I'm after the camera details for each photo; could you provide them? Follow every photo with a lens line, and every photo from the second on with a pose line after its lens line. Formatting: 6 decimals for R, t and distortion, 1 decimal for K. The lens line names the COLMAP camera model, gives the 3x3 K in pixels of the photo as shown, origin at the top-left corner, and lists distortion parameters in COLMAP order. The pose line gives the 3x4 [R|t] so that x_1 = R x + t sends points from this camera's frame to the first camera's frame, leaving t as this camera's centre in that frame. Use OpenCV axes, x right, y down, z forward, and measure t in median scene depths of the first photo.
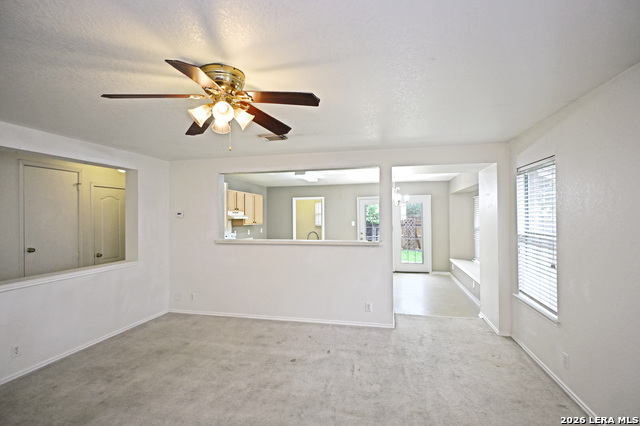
lens RADIAL K [[310.7, 0, 322.7], [0, 310.7, 213.3], [0, 0, 1]] dist [-0.001468, -0.000157]
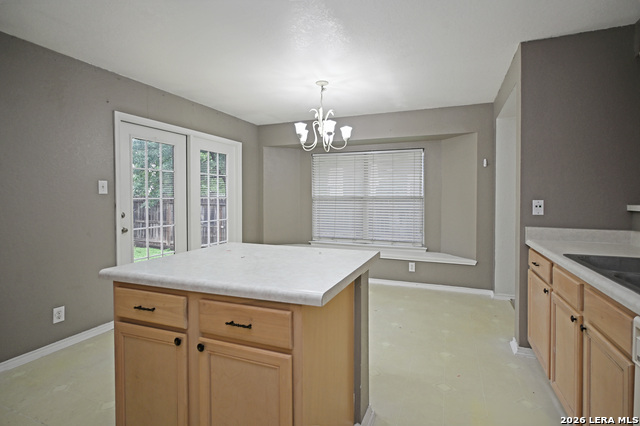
lens RADIAL K [[312.9, 0, 320.3], [0, 312.9, 197.1], [0, 0, 1]] dist [0.000185, 0.000101]
pose [[0.172188, 0.003131, 0.985059, -0.417647], [-0.010576, 0.999943, -0.001330, 0.089872], [-0.985007, -0.010189, 0.172212, 1.524007]]
